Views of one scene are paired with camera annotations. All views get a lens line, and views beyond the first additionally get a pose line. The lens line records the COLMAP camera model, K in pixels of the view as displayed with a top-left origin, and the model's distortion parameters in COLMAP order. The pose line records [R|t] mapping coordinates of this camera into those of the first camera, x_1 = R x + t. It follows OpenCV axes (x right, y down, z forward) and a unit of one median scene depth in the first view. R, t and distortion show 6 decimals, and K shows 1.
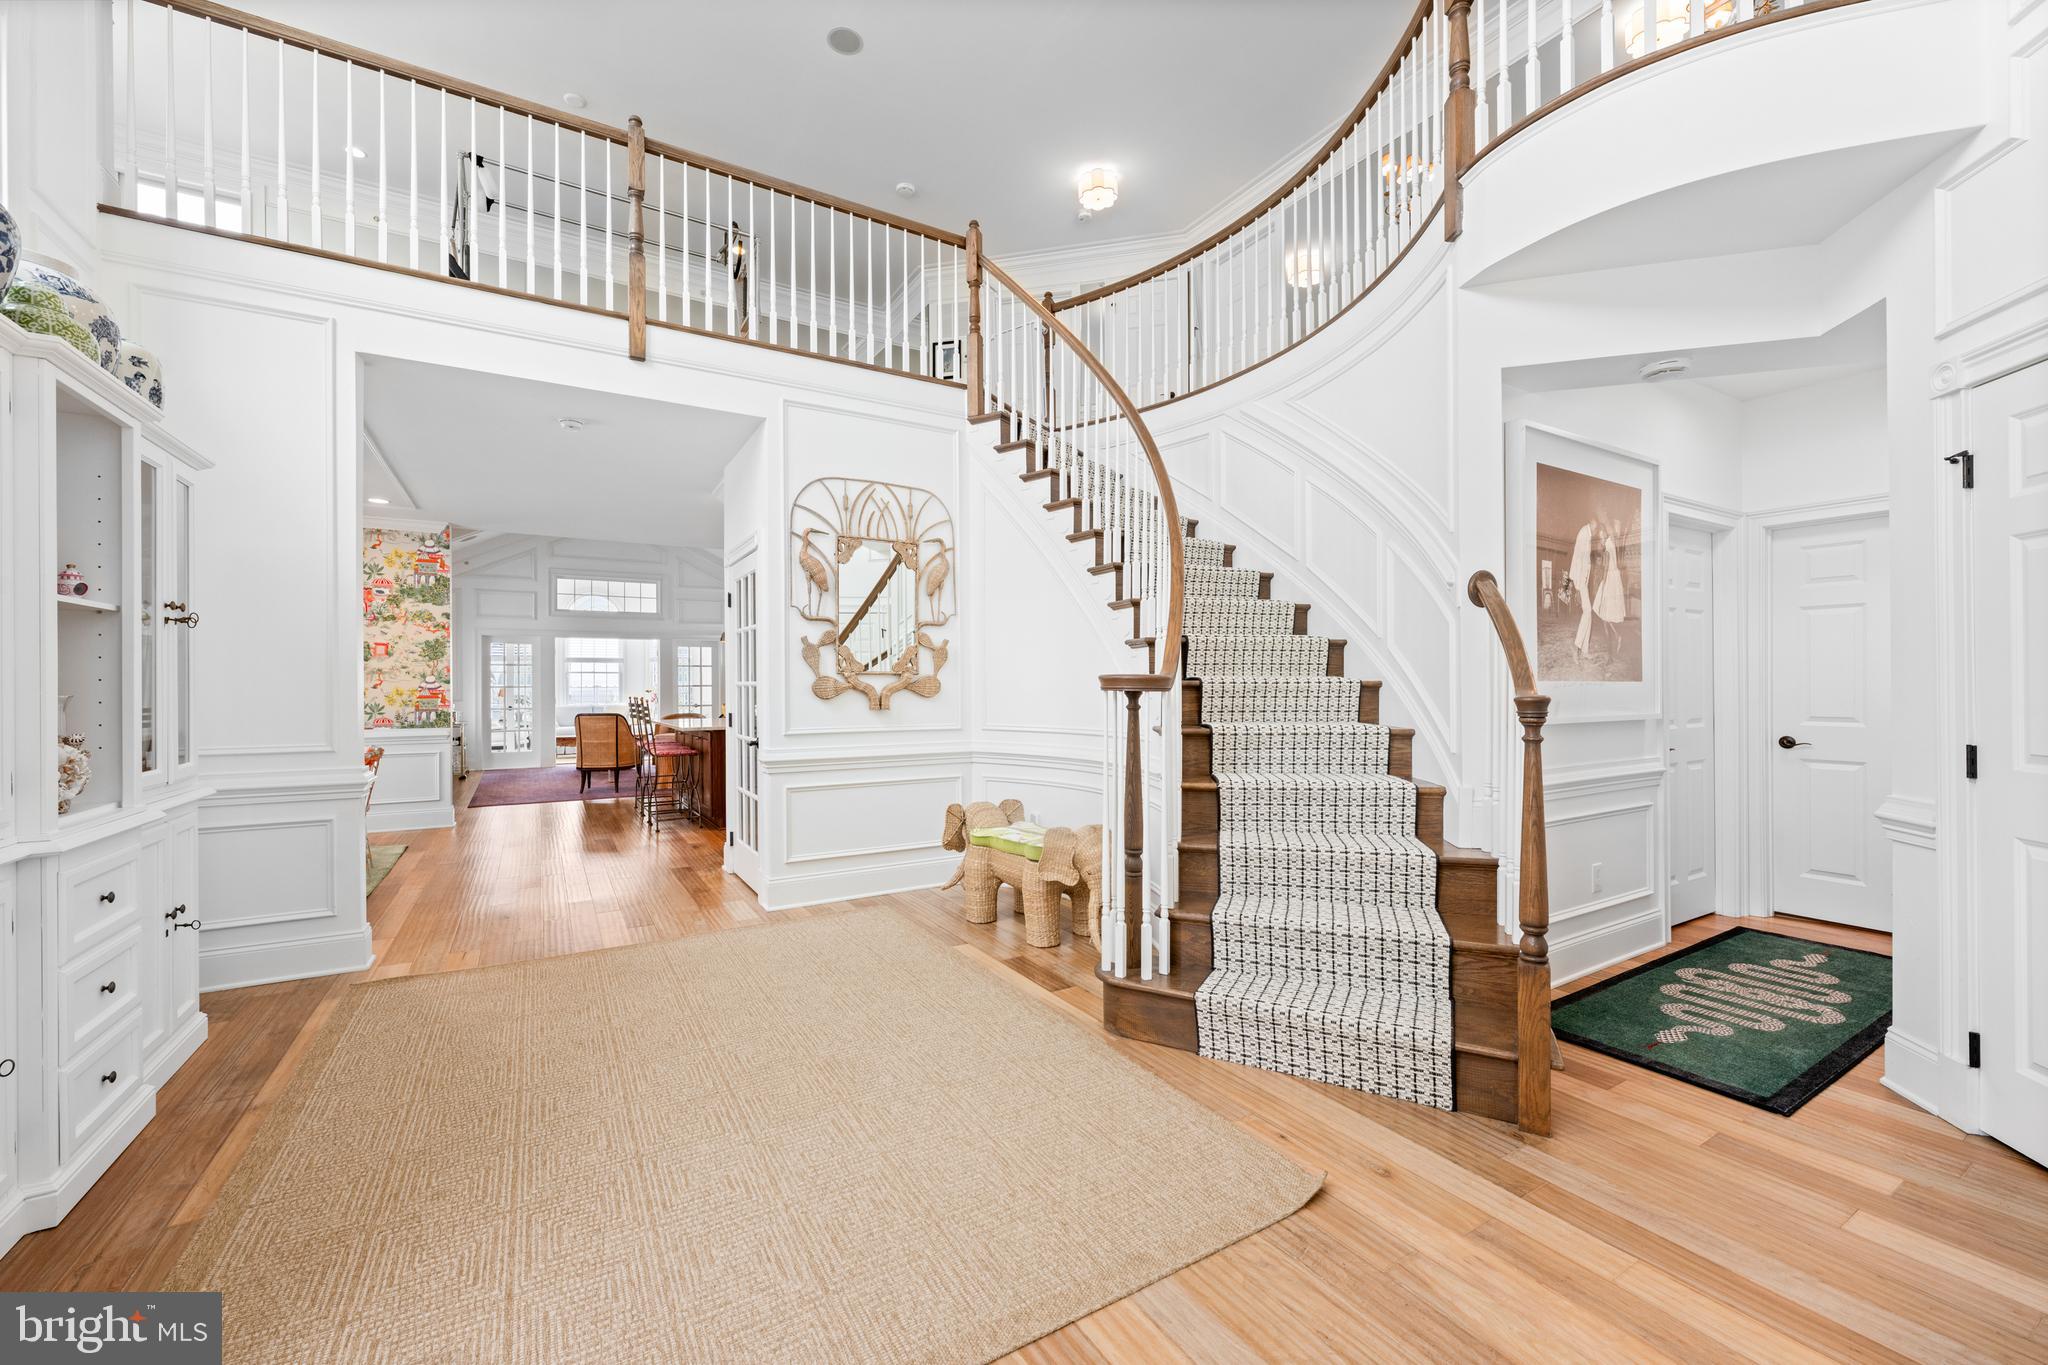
lens RADIAL K [[813.0, 0, 1017.6], [0, 813.0, 679.8], [0, 0, 1]] dist [0.000644, 0.000088]
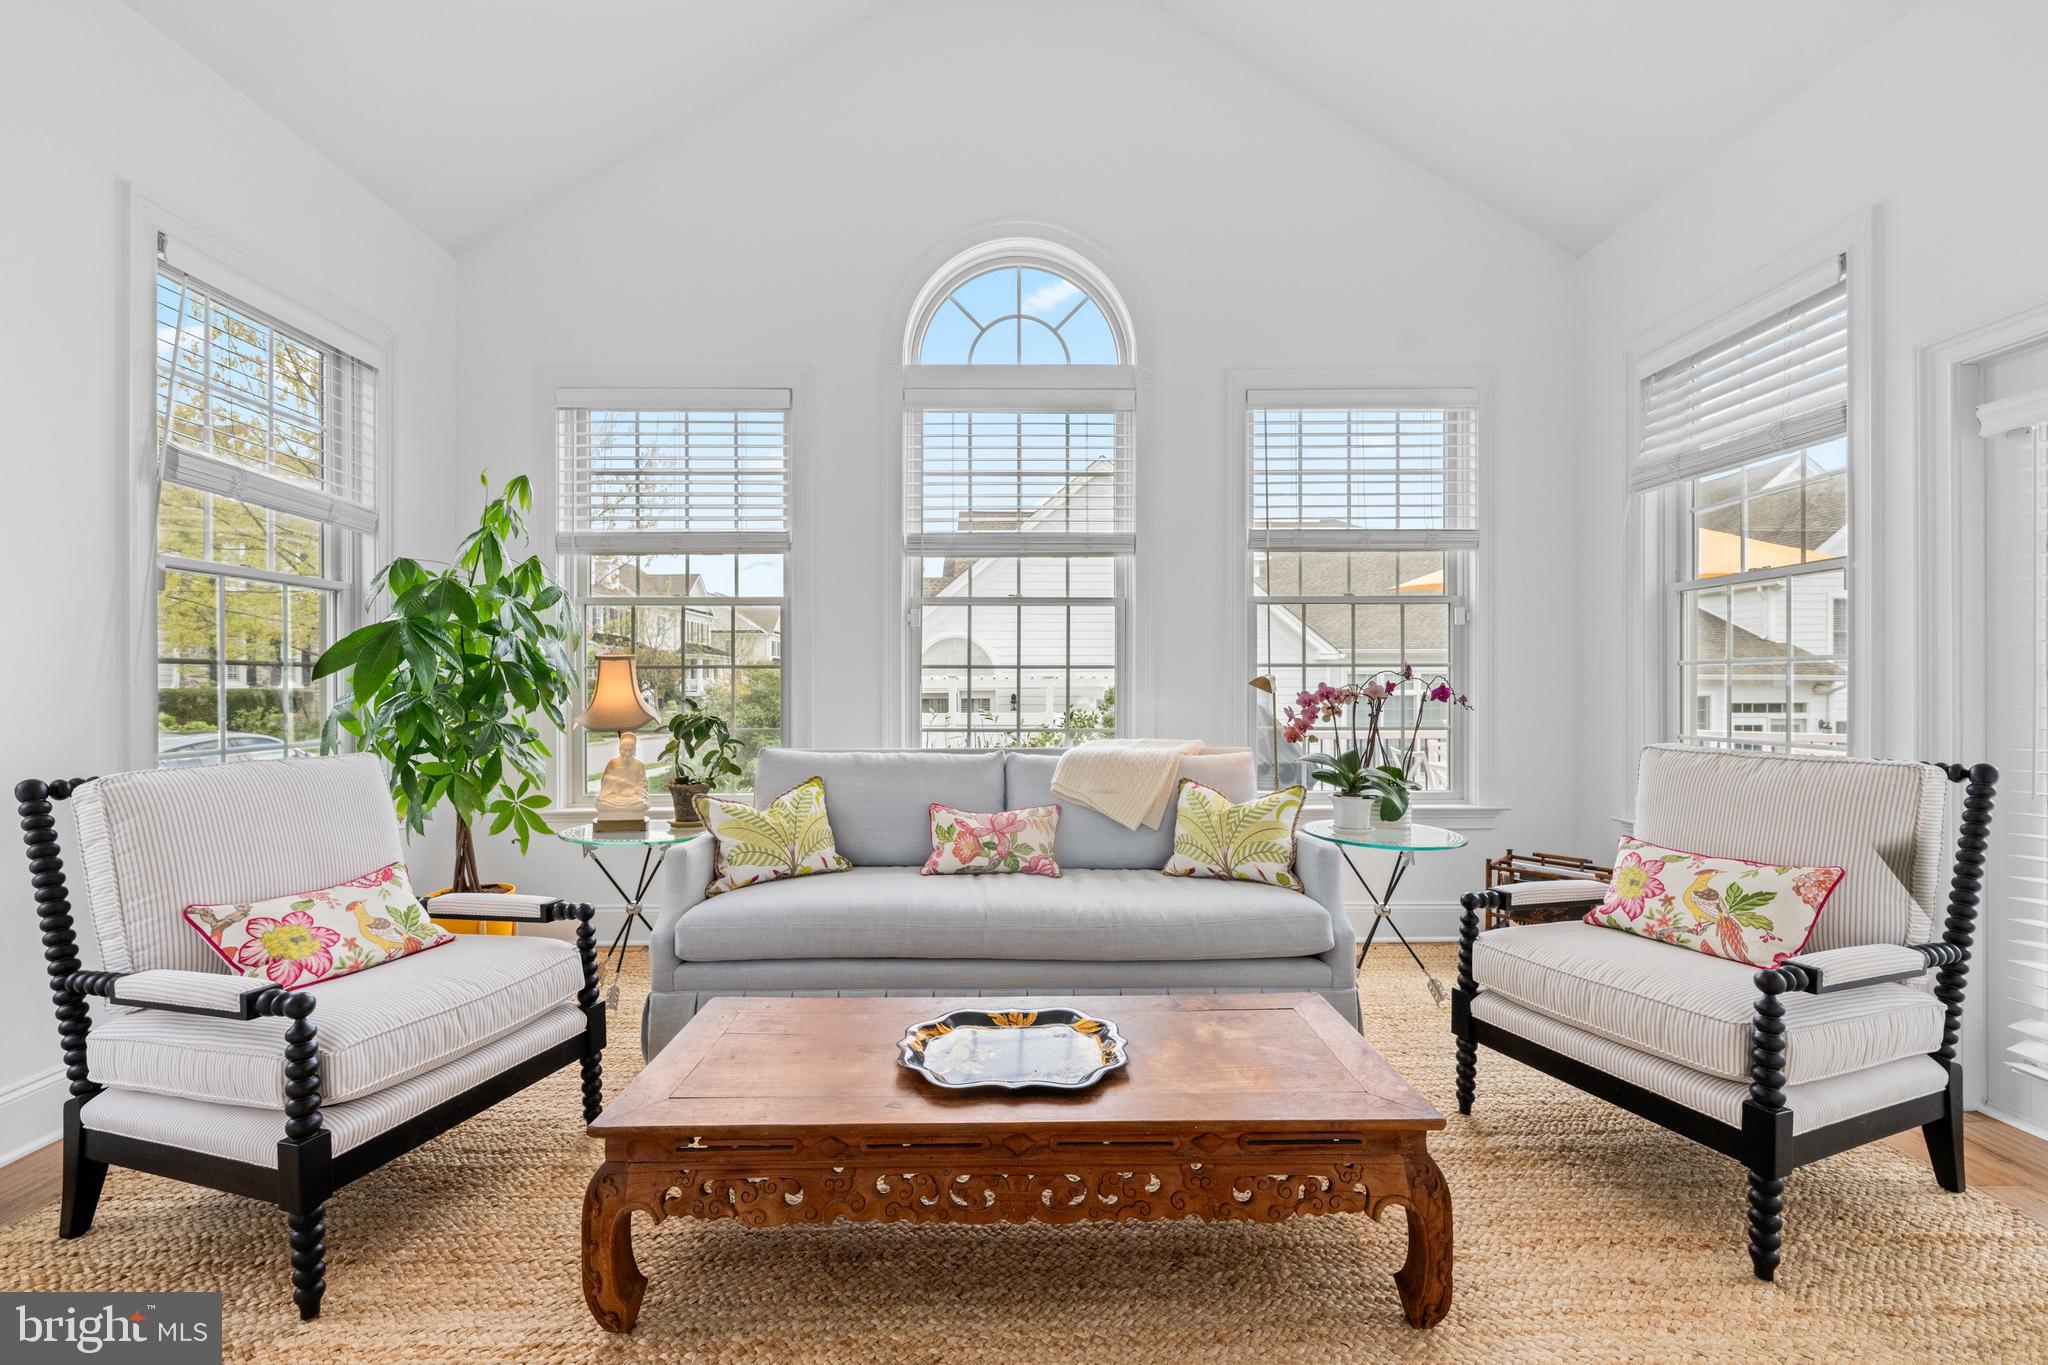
lens RADIAL K [[833.8, 0, 1017.6], [0, 833.8, 687.0], [0, 0, 1]] dist [0.001874, 0.000199]
pose [[0.863176, 0.005057, -0.504878, -0.512379], [-0.000598, 0.999959, 0.008993, 0.016237], [0.504903, -0.007460, 0.863144, 1.013793]]
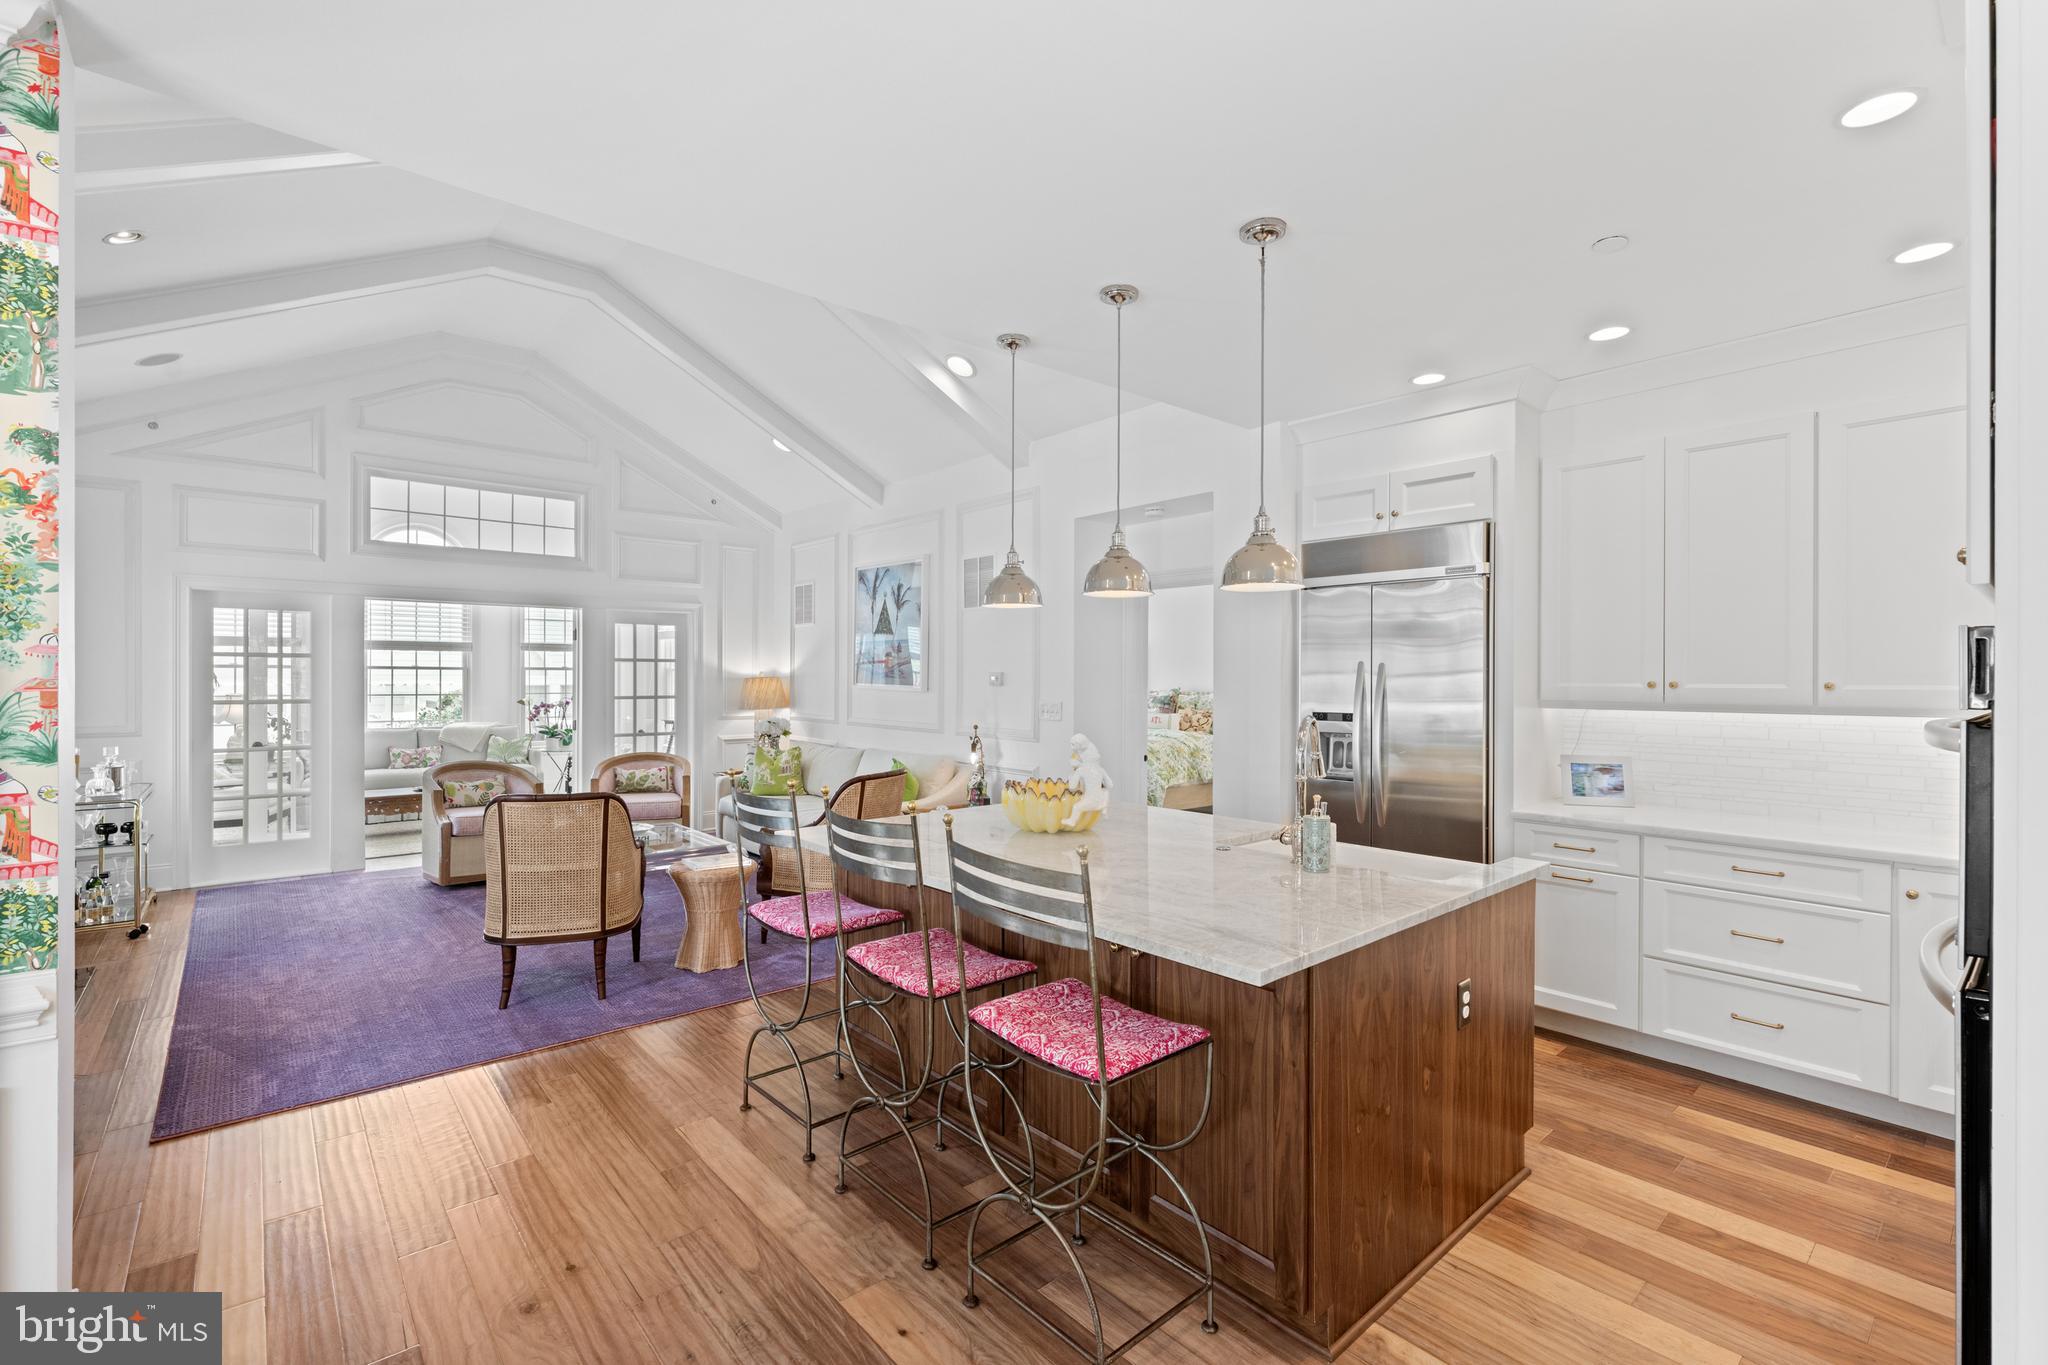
lens RADIAL K [[890.7, 0, 1014.5], [0, 890.7, 682.4], [0, 0, 1]] dist [-0.000080, -0.000025]
pose [[0.984936, 0.009535, 0.172654, -0.283613], [-0.011529, 0.999878, 0.010553, -0.012967], [-0.172532, -0.012385, 0.984926, 0.419009]]
